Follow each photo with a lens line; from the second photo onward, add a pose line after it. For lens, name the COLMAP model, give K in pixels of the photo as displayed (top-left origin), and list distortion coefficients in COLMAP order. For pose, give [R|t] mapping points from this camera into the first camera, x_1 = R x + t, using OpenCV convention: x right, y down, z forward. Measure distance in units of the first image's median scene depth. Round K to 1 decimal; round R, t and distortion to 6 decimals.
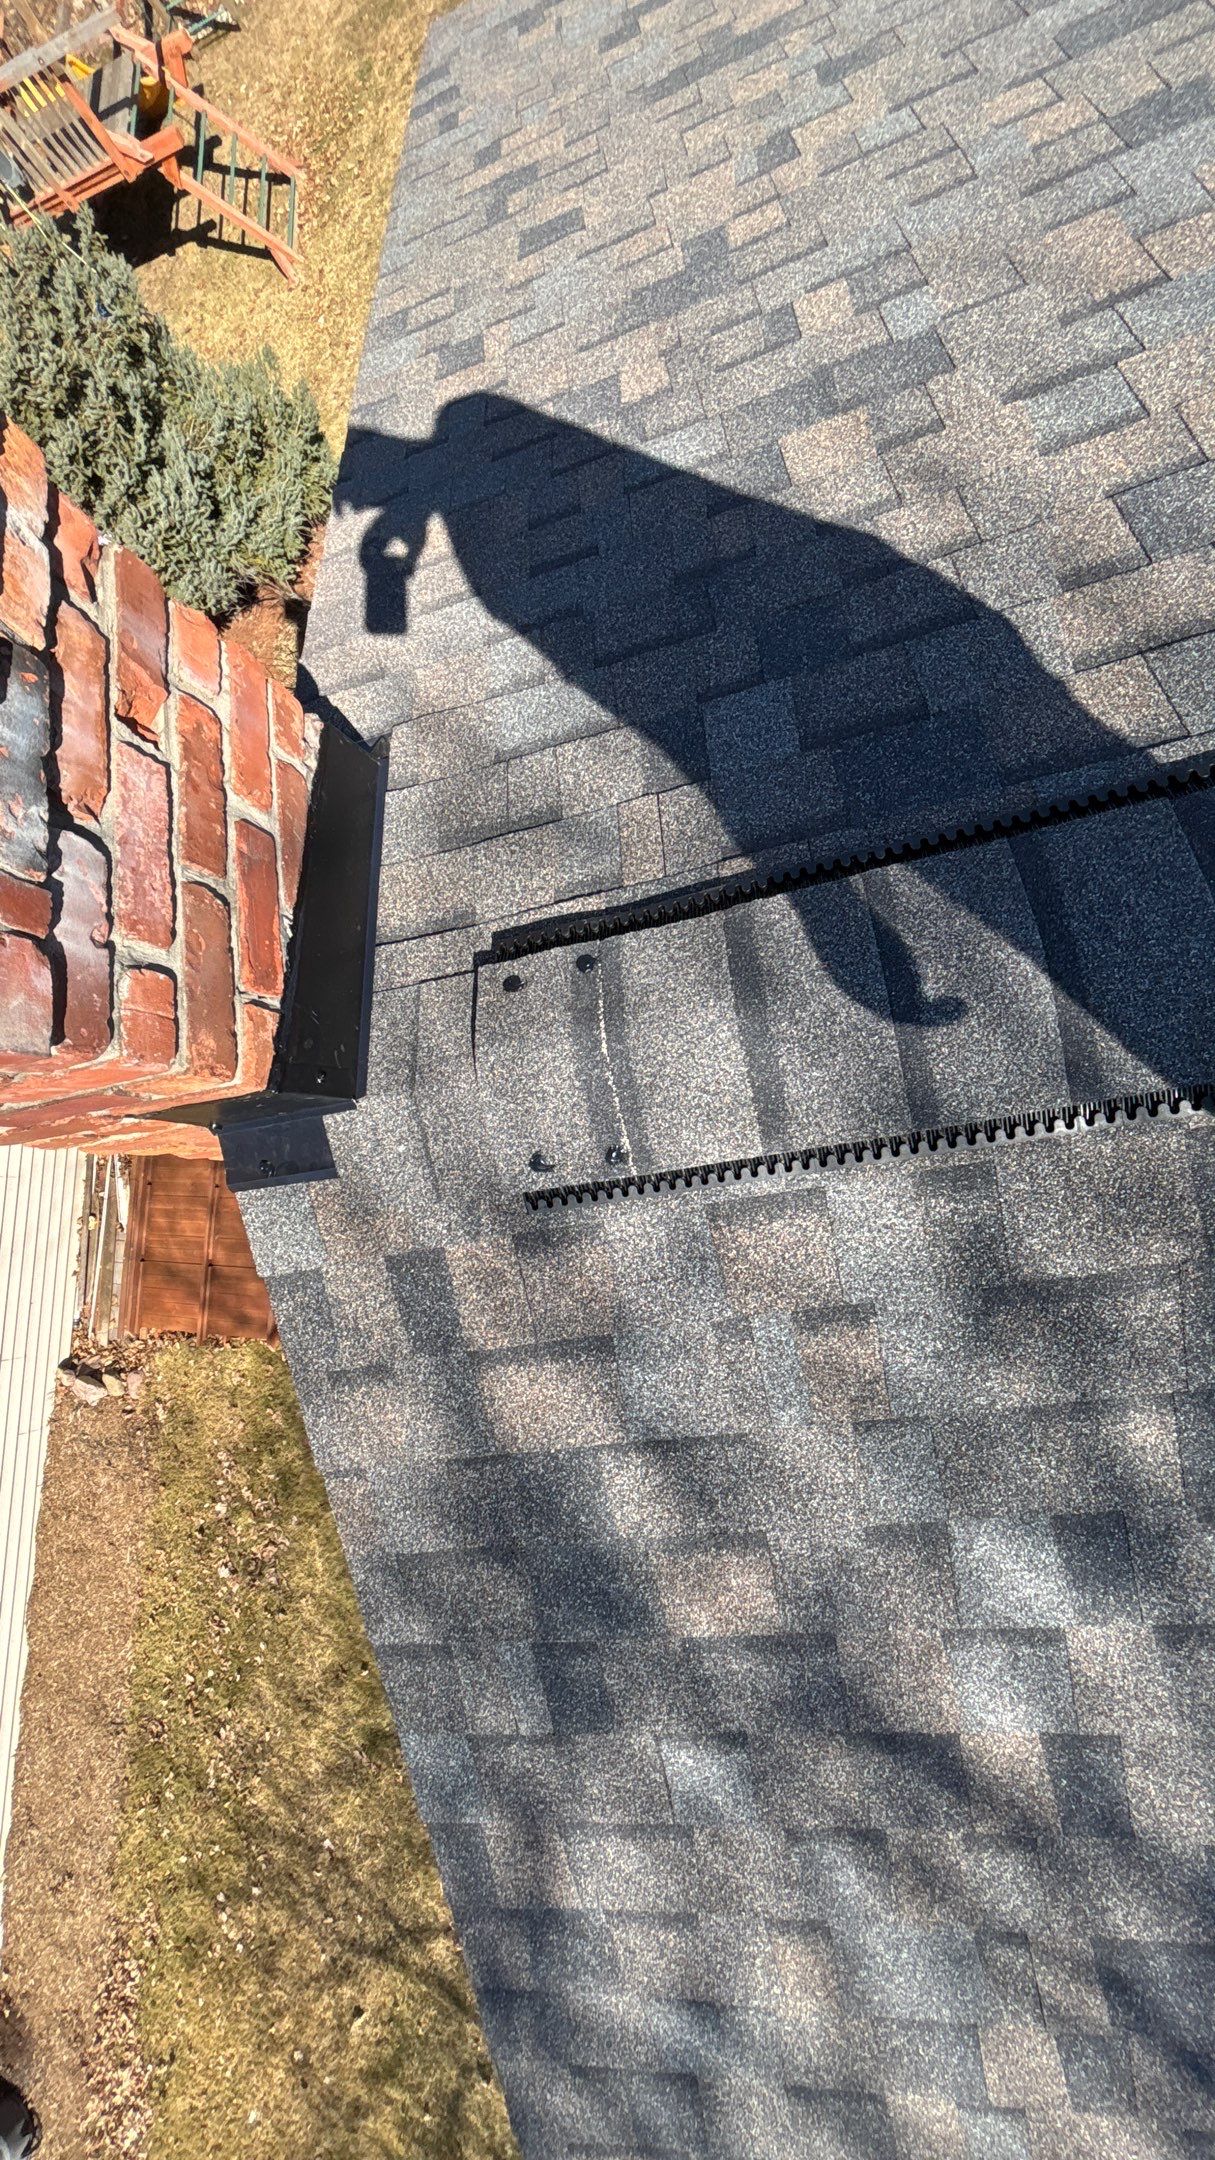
lens RADIAL K [[865.6, 0, 611.8], [0, 865.6, 1113.4], [0, 0, 1]] dist [-0.000069, 0.000101]
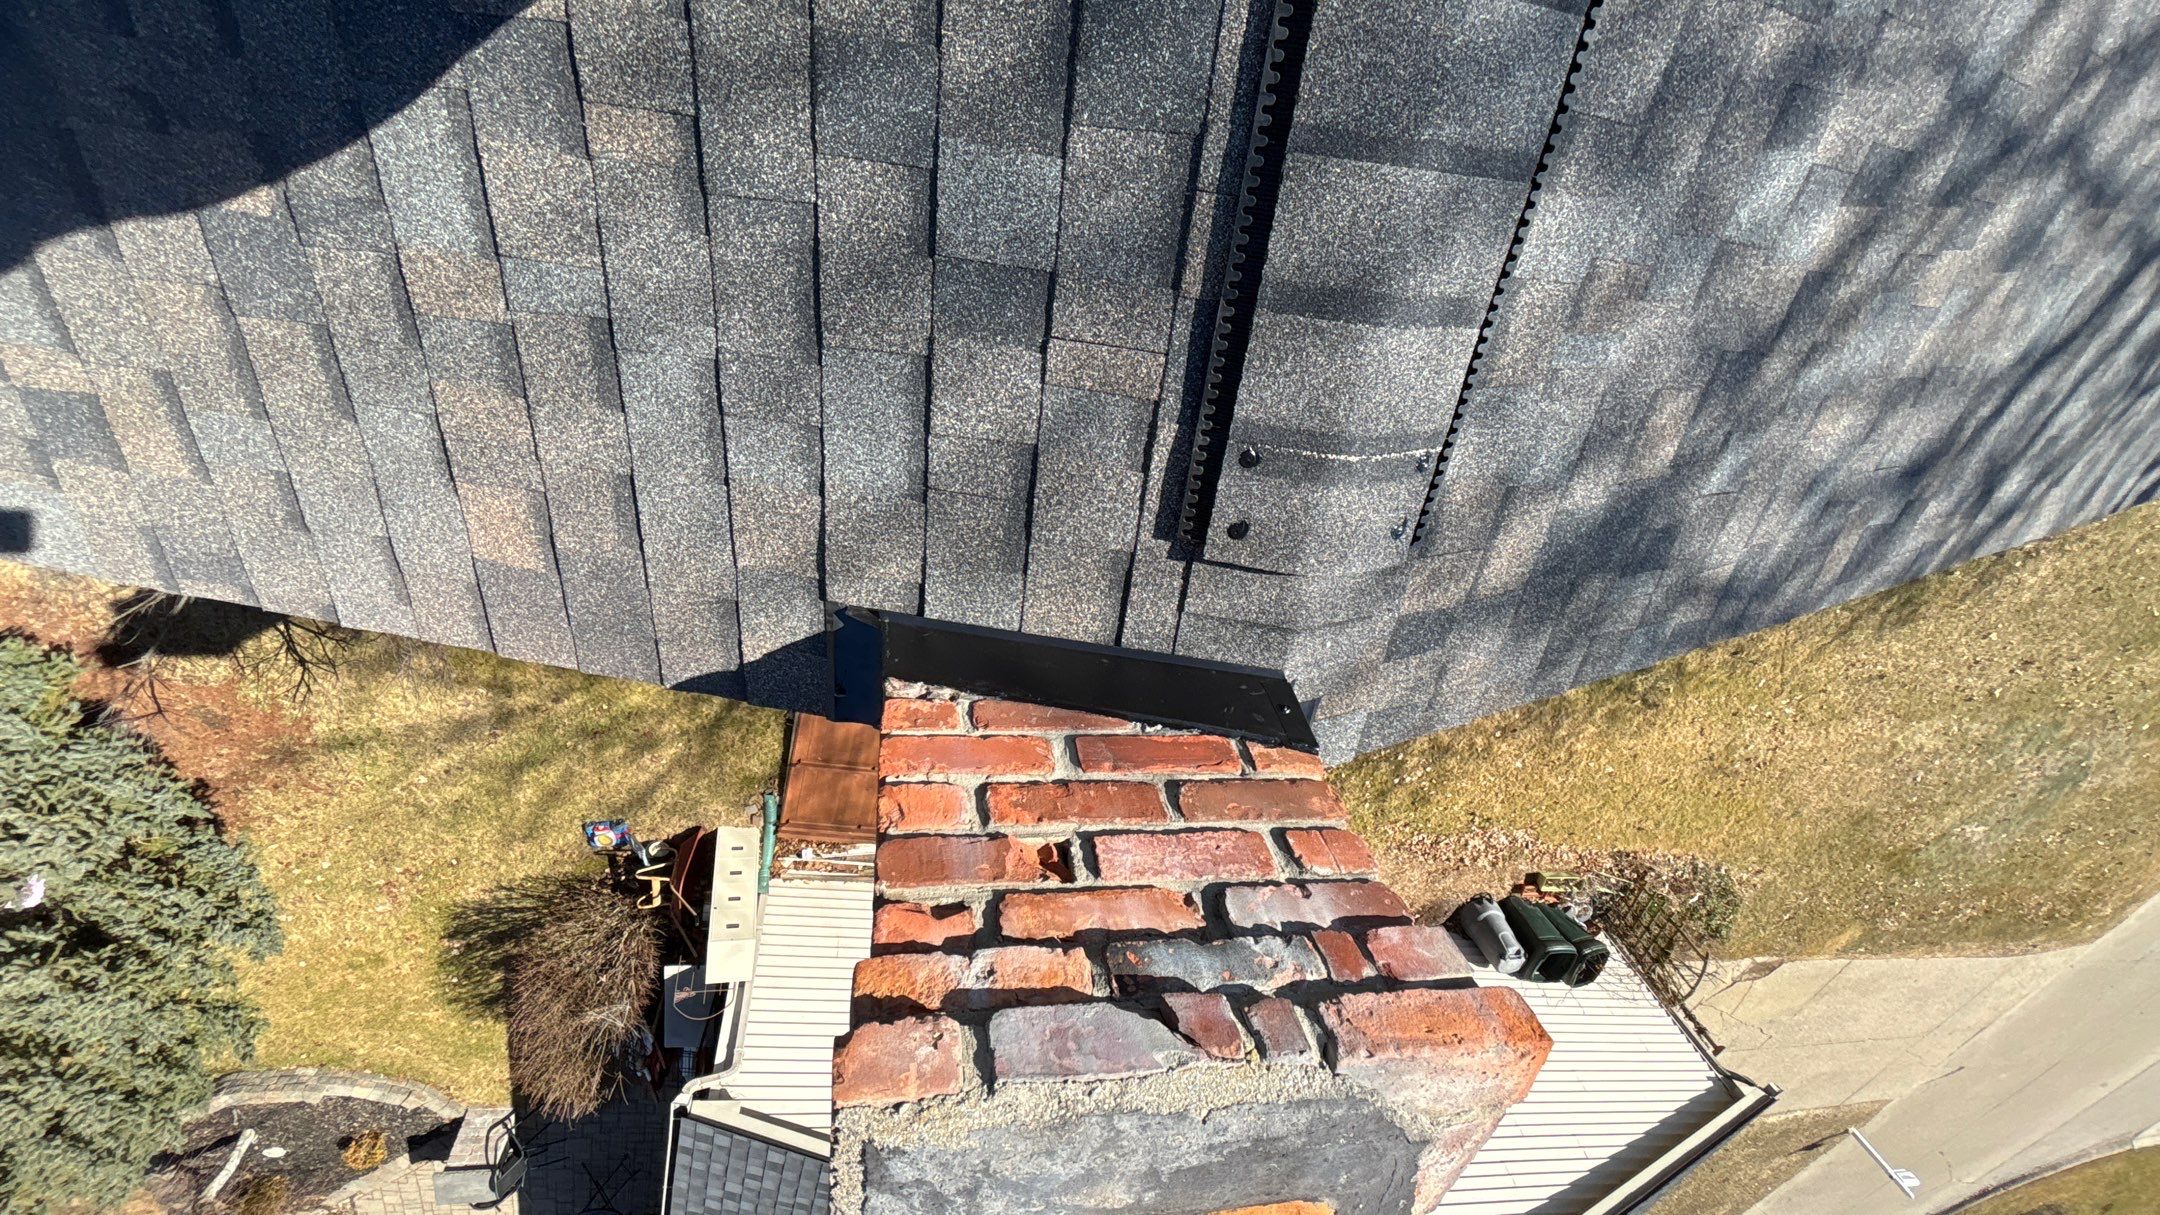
lens RADIAL K [[855.1, 0, 1095.2], [0, 855.1, 602.5], [0, 0, 1]] dist [0.017732, -0.025203]
pose [[0.193387, -0.961518, -0.195153, -0.025120], [0.913743, 0.104066, 0.392740, -0.555936], [-0.357318, -0.254270, 0.898705, 0.089527]]
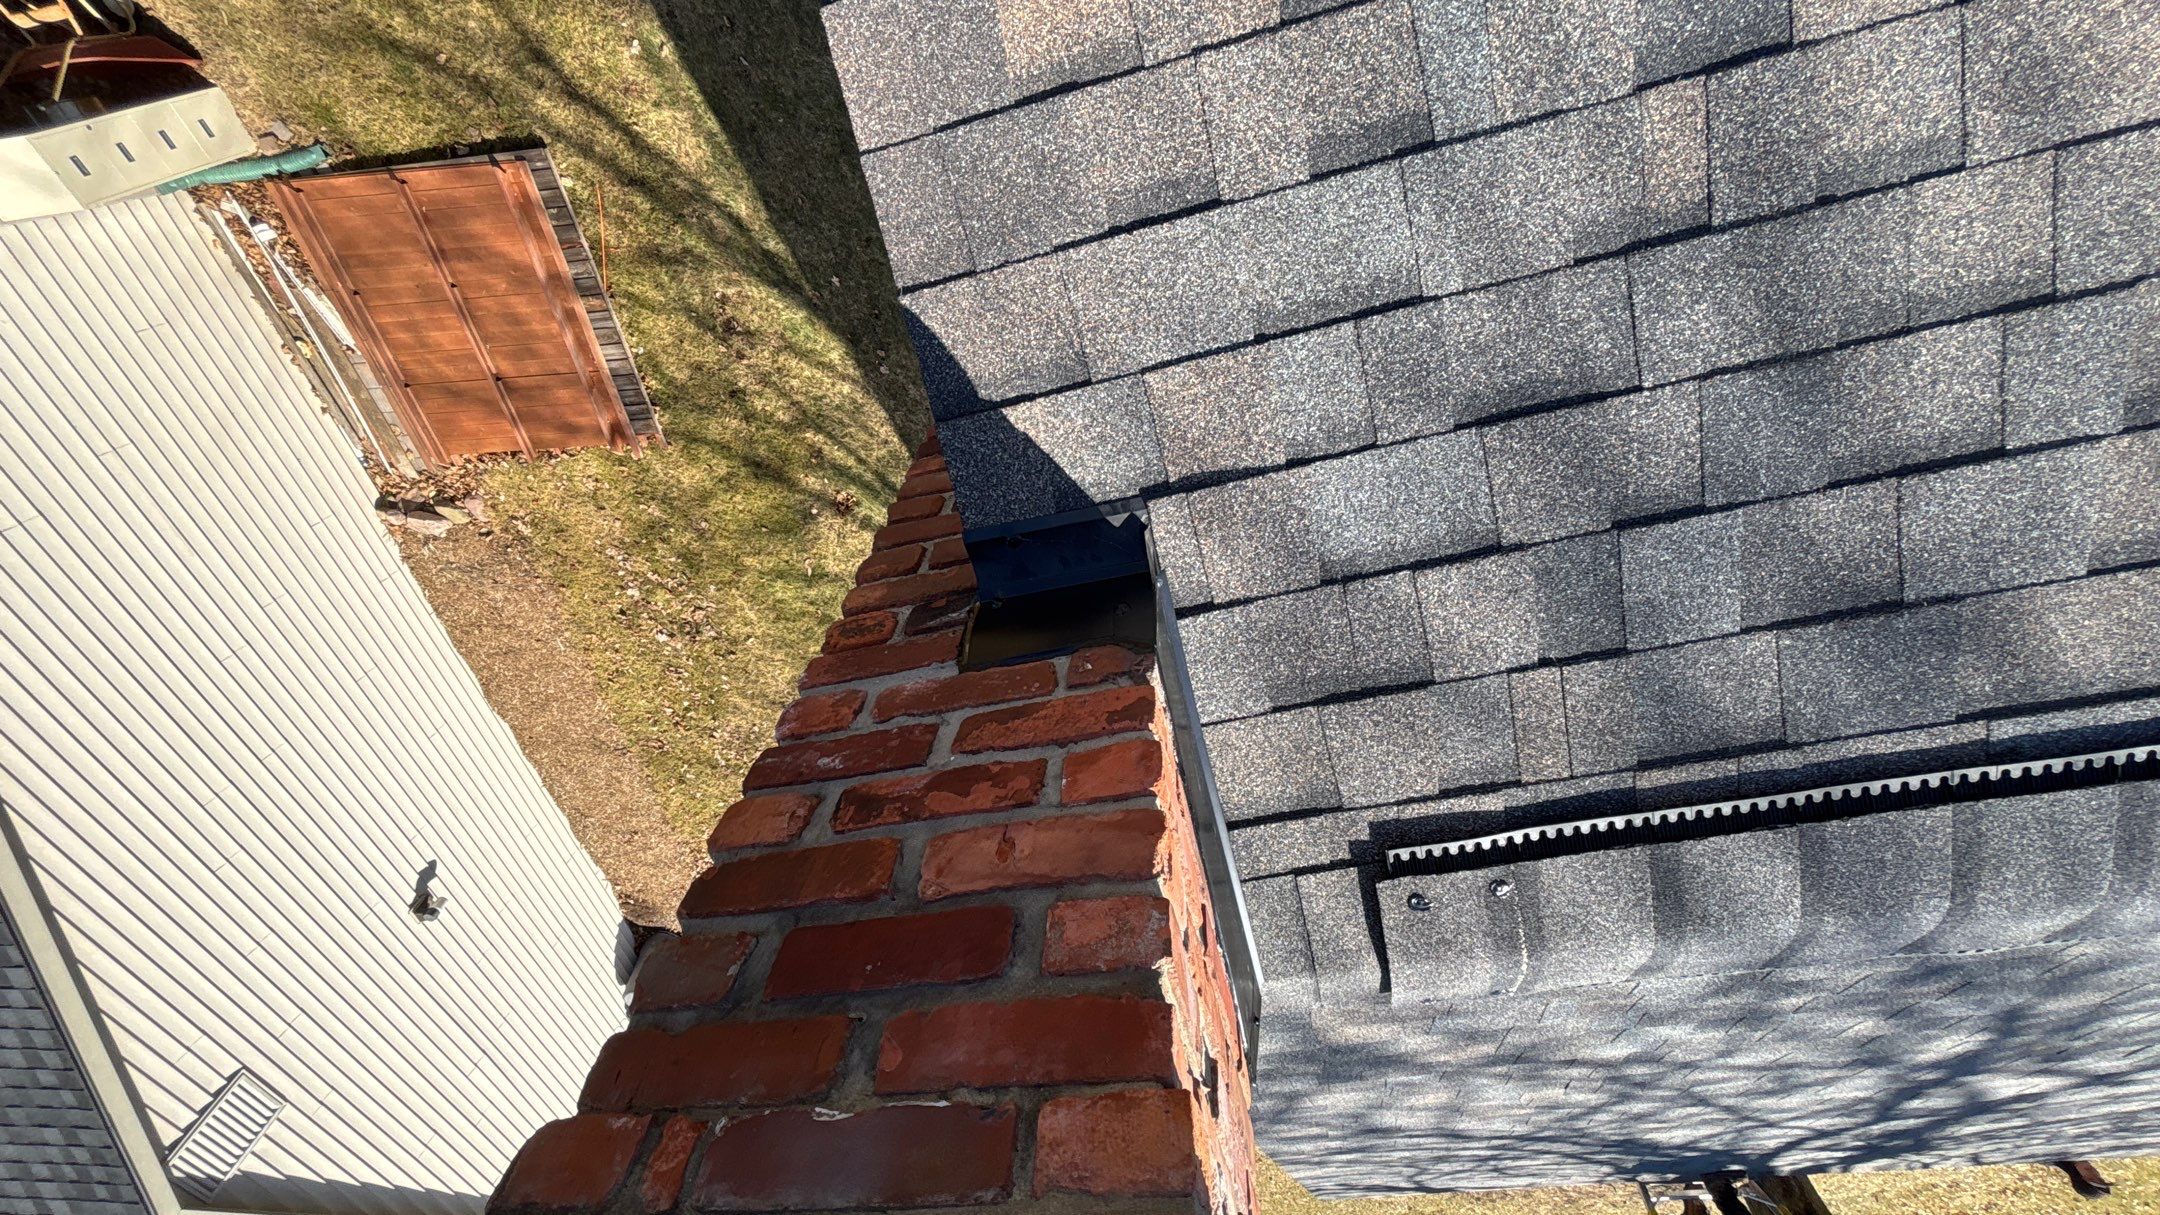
lens RADIAL K [[853.3, 0, 1080.0], [0, 853.3, 607.5], [0, 0, 1]] dist [-0.002424, 0.000220]
pose [[0.961515, -0.237197, 0.138659, -0.437175], [0.090302, 0.749455, 0.655868, -0.867777], [-0.259489, -0.618106, 0.742031, 0.454694]]
